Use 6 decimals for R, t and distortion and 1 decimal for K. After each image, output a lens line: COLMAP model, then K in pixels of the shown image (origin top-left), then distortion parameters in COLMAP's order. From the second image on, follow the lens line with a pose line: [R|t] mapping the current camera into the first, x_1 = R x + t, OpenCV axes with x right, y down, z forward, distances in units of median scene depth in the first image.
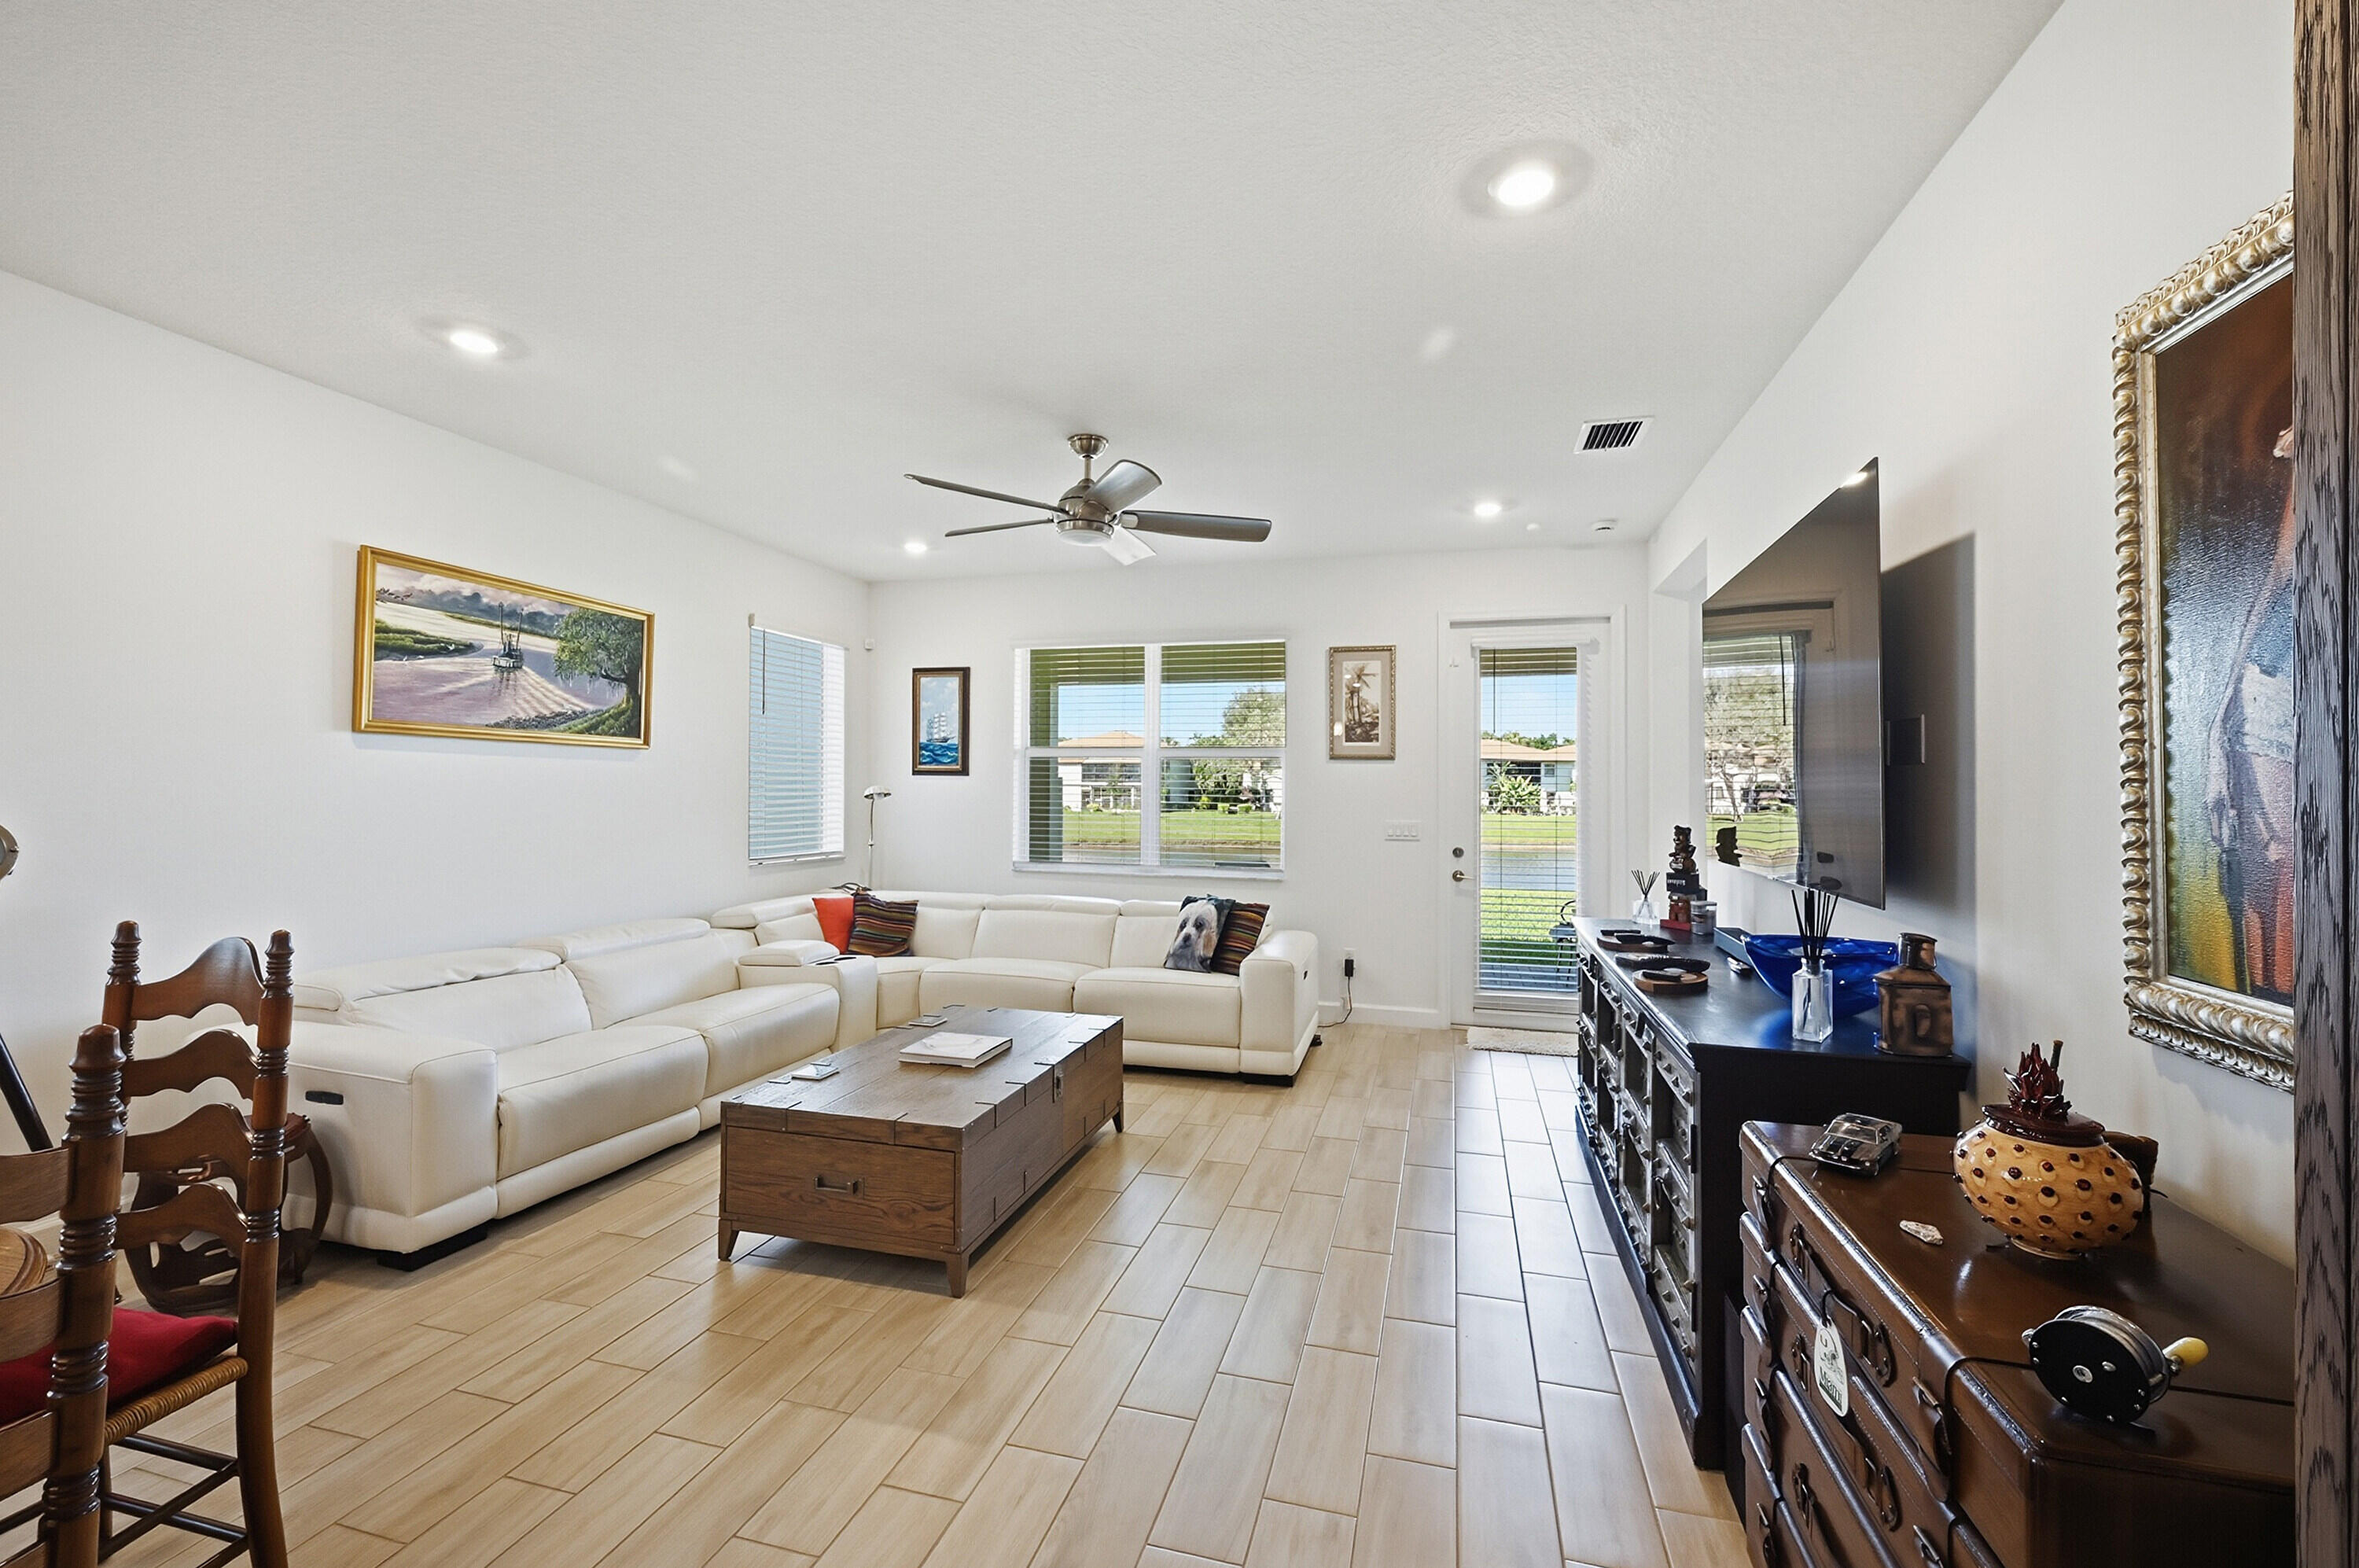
lens RADIAL K [[973.6, 0, 1189.2], [0, 973.6, 782.1], [0, 0, 1]] dist [-0.000440, -0.000085]
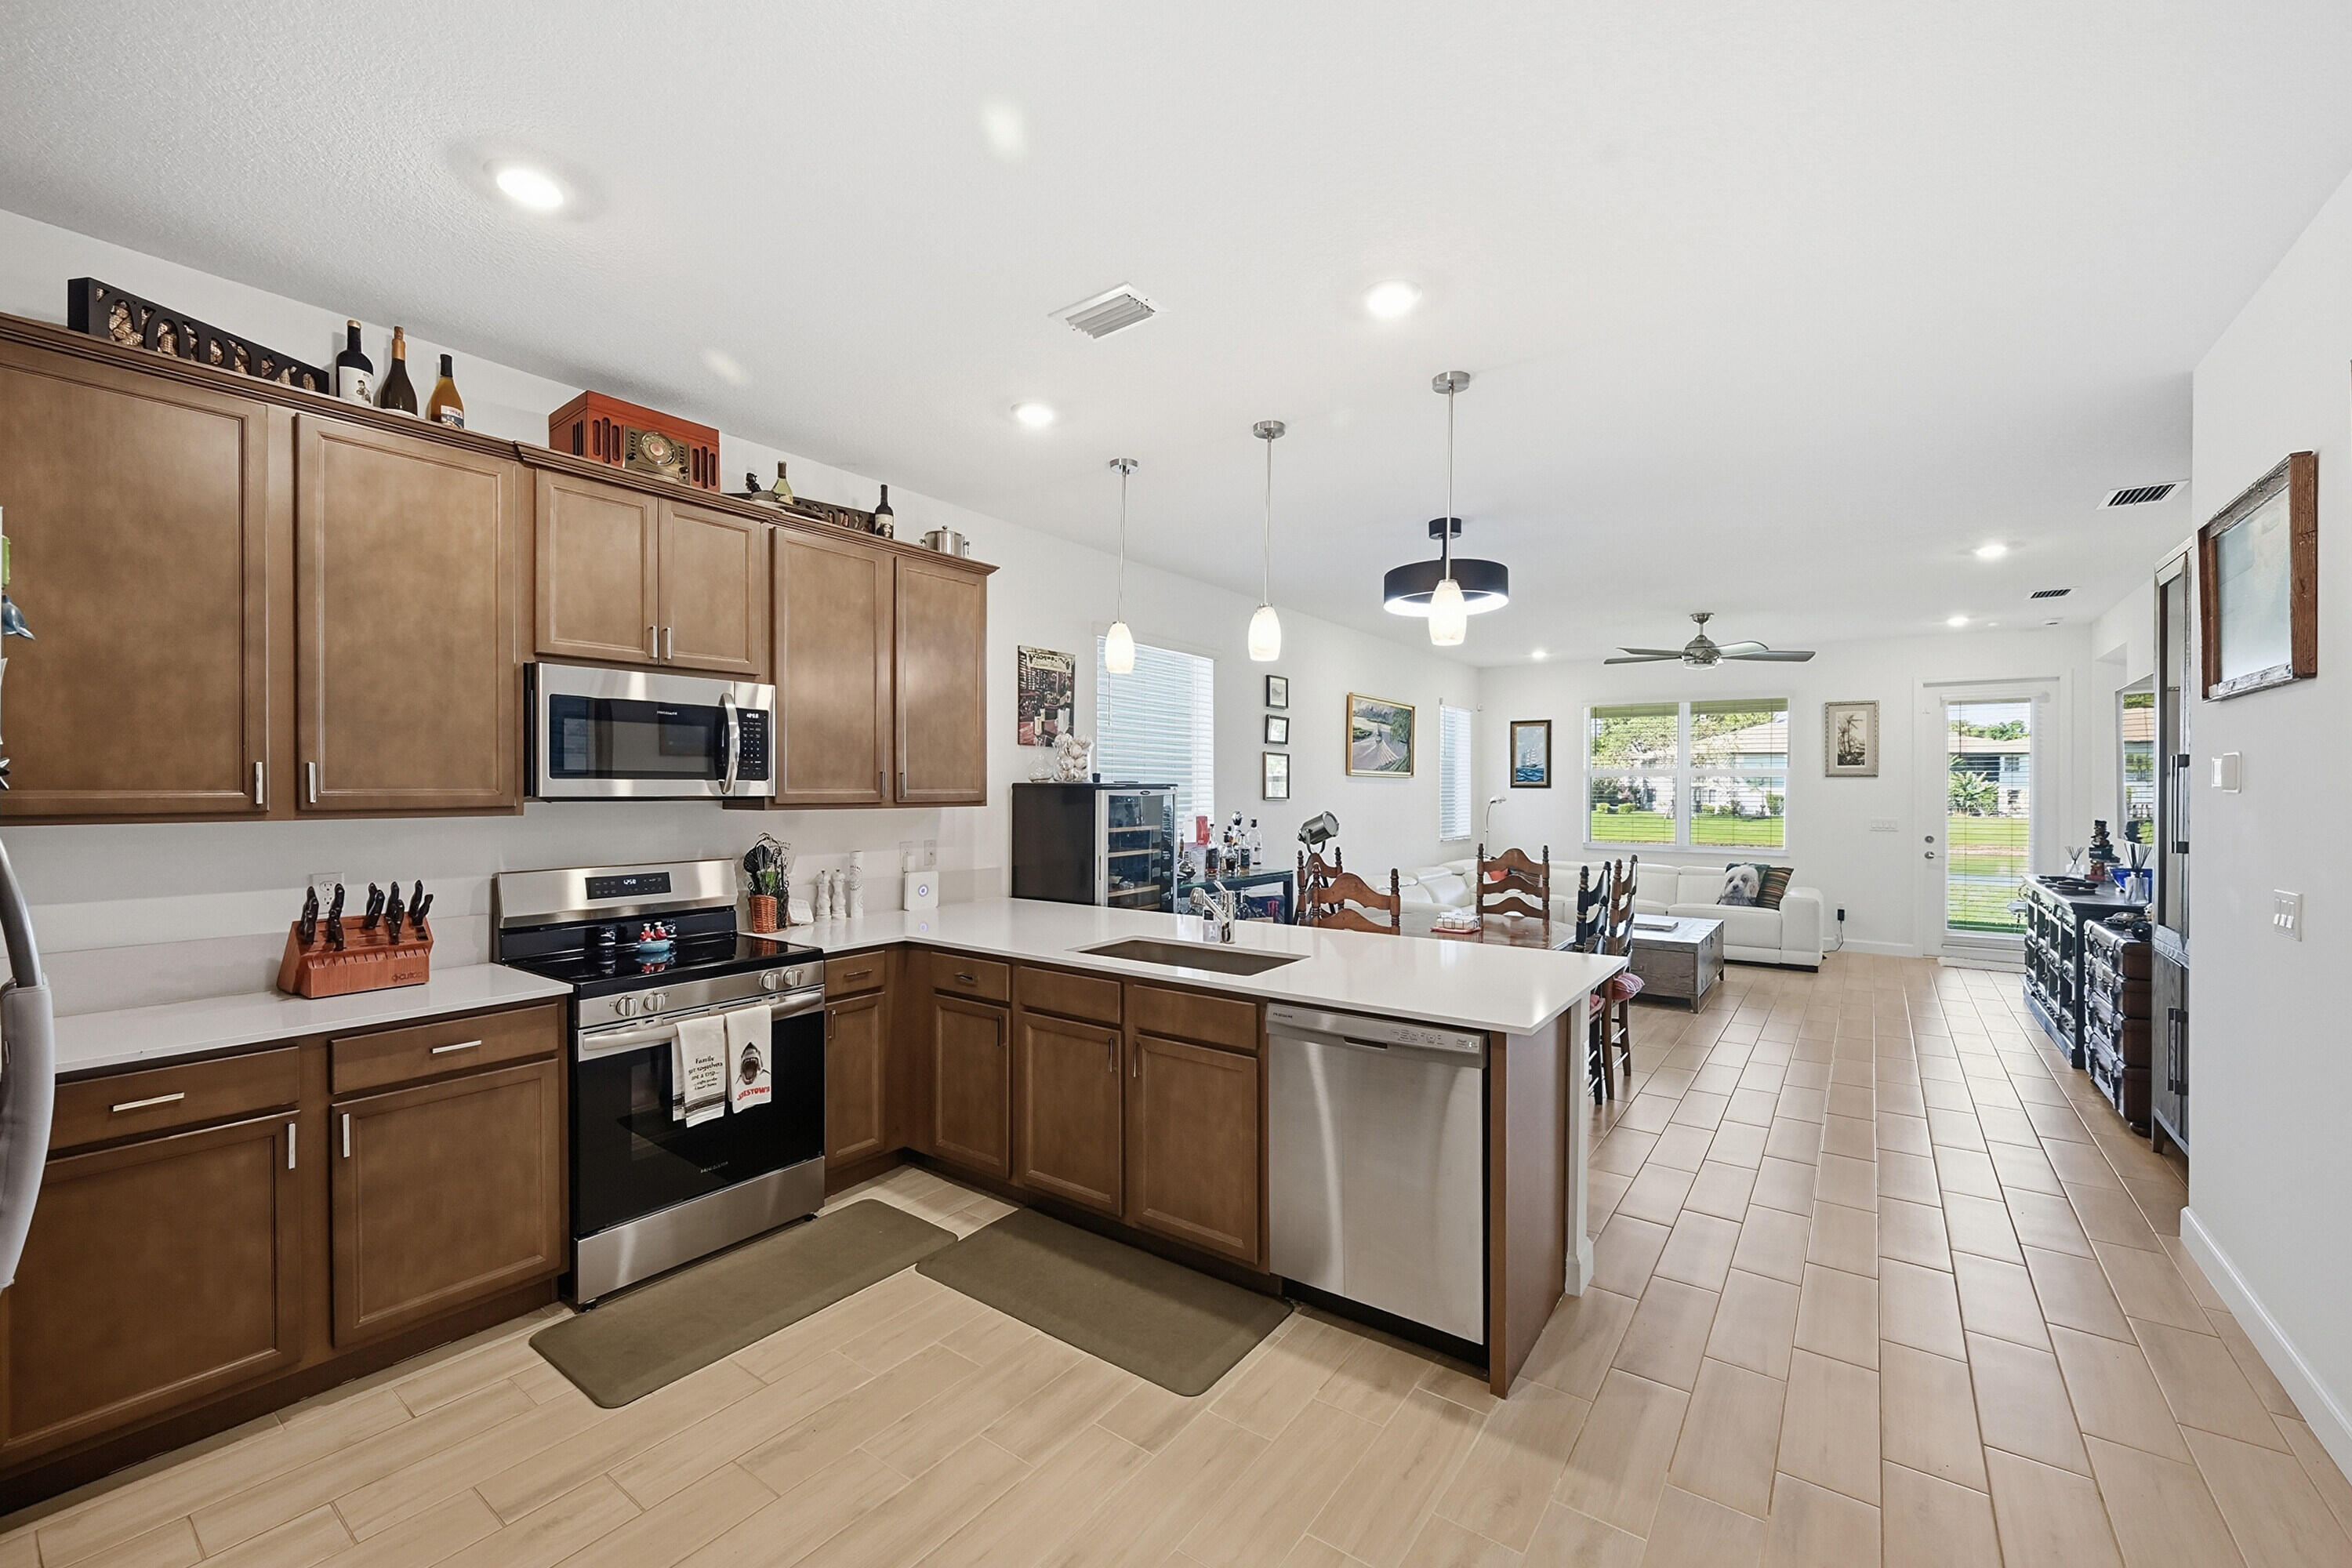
lens RADIAL K [[949.5, 0, 1182.6], [0, 949.5, 793.1], [0, 0, 1]] dist [0.000545, -0.000486]
pose [[0.934451, -0.005258, -0.356053, -0.353062], [0.009261, 0.999912, 0.009539, -0.028909], [0.355971, -0.012211, 0.934417, -0.982305]]
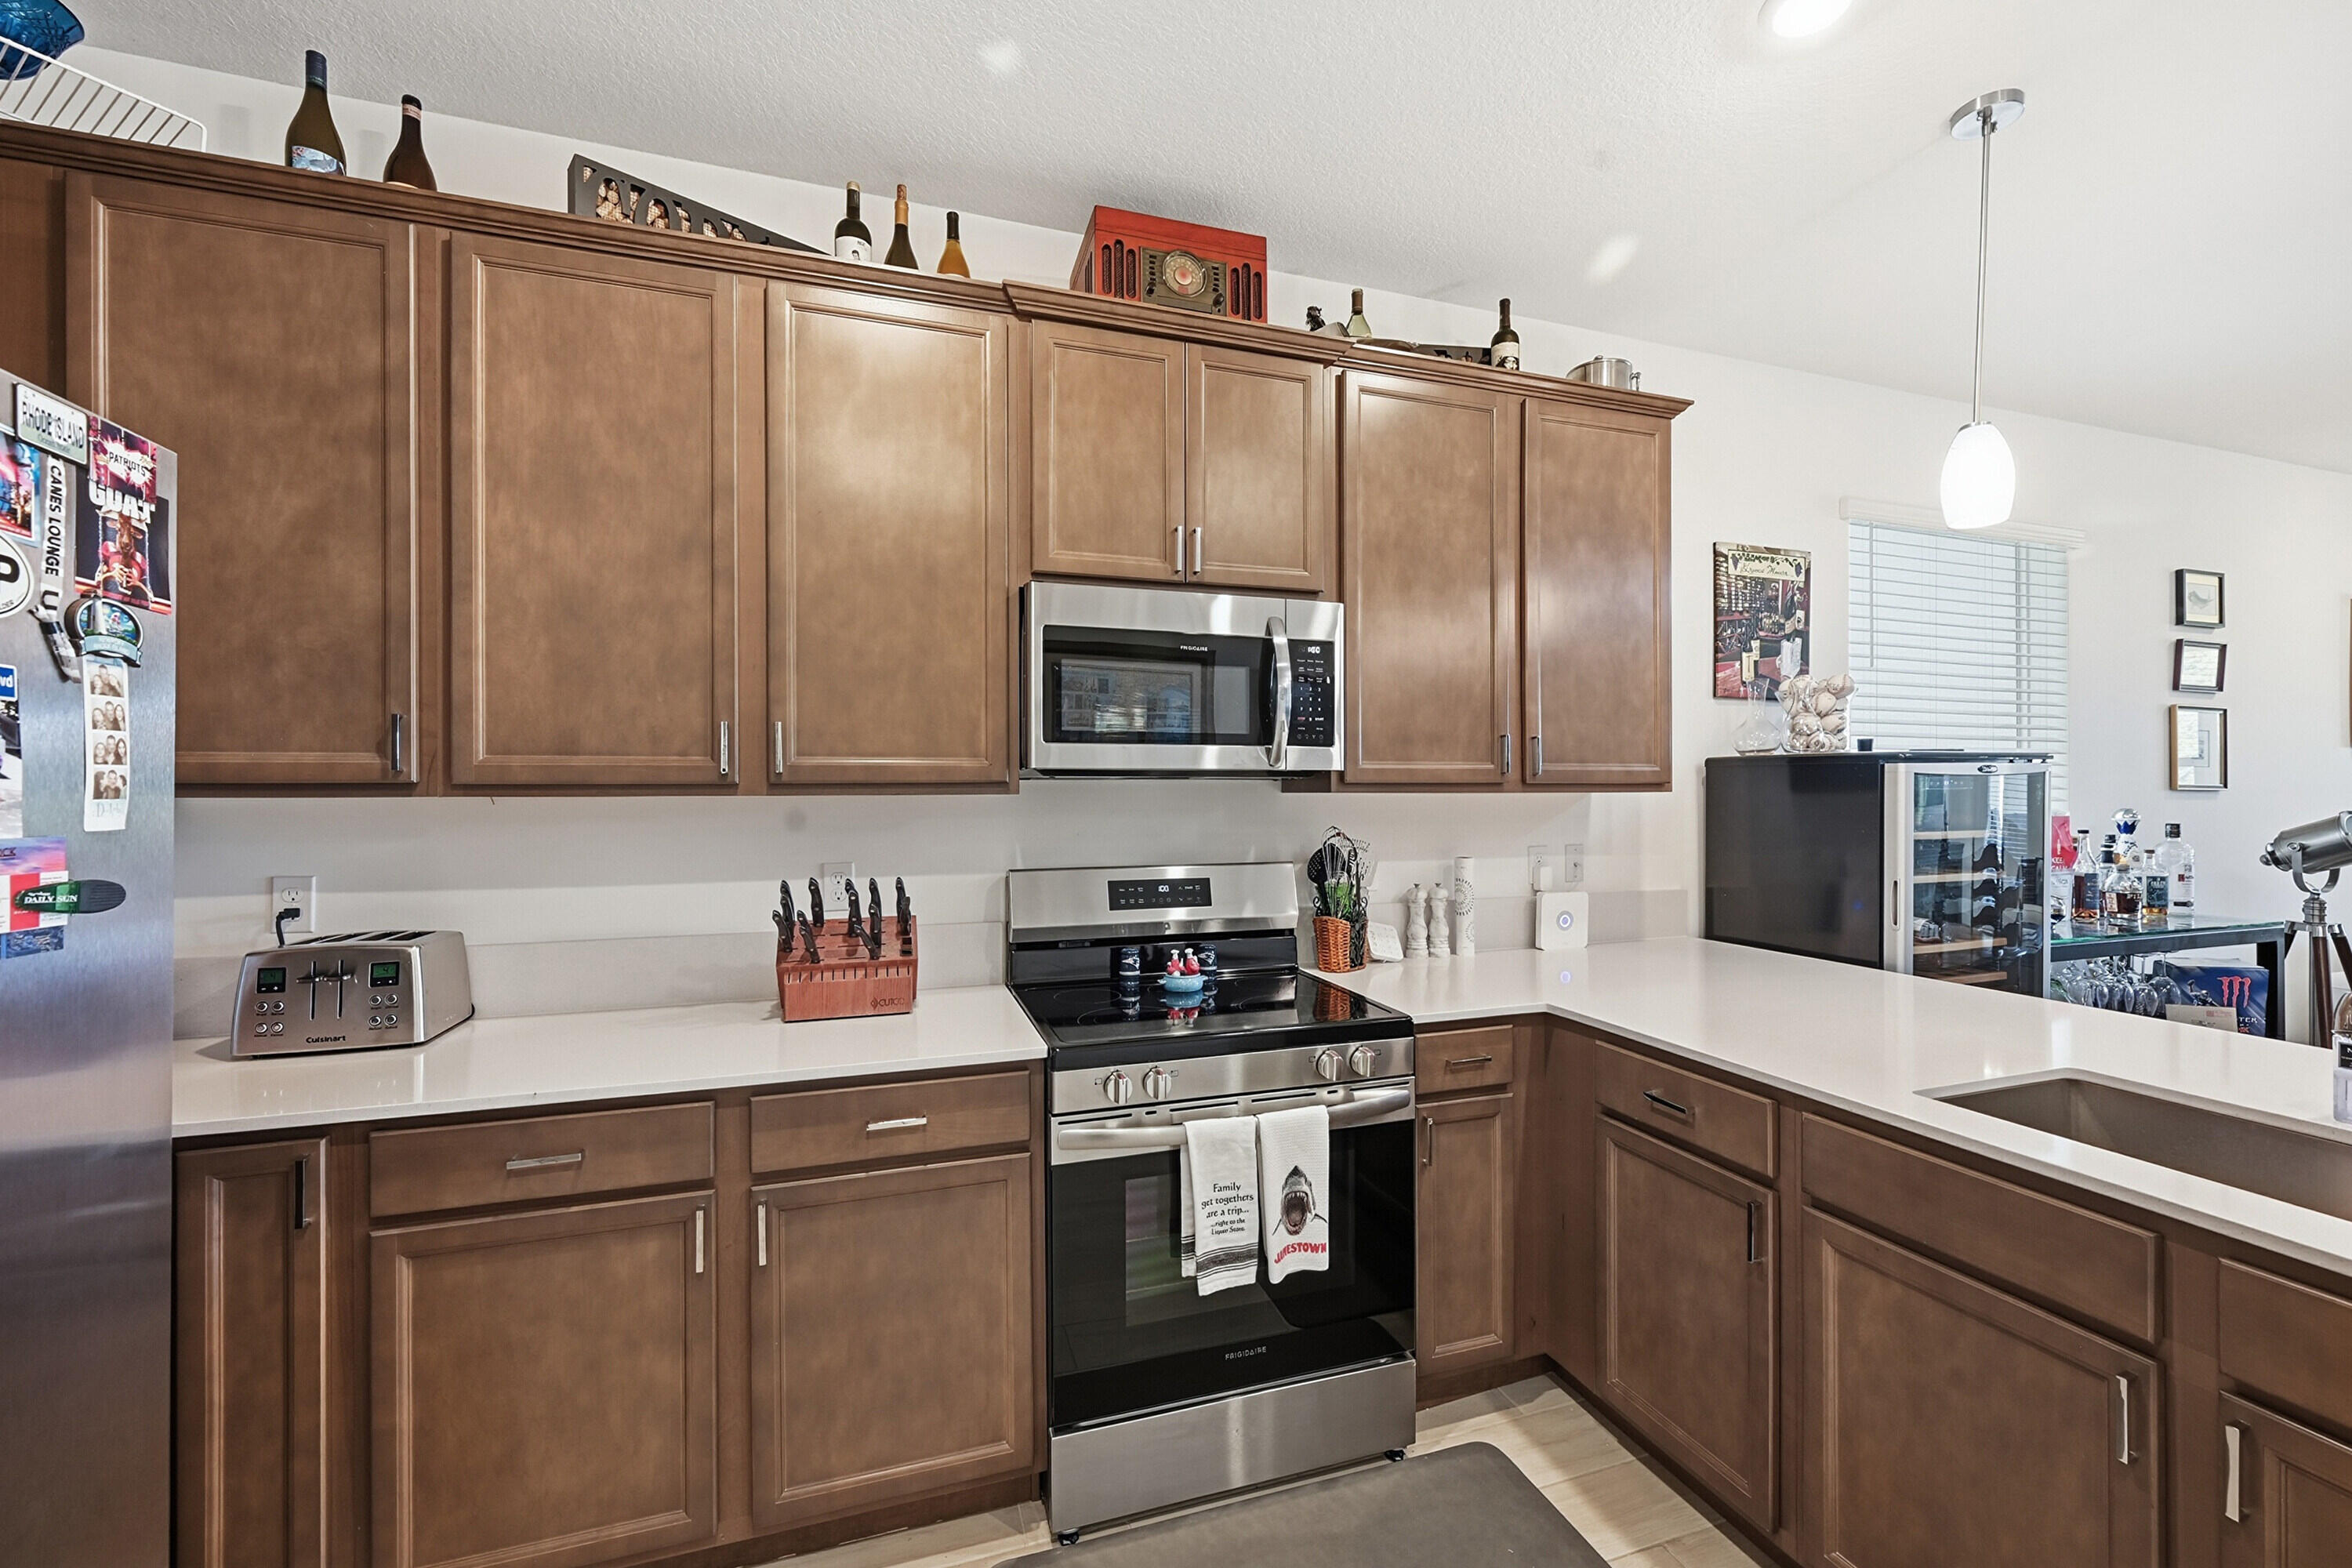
lens RADIAL K [[937.1, 0, 1180.5], [0, 937.1, 790.0], [0, 0, 1]] dist [-0.000069, 0.000073]
pose [[0.553422, -0.009621, -0.832846, -0.568783], [0.013241, 0.999909, -0.002752, -0.011414], [0.832796, -0.009505, 0.553499, -0.728387]]
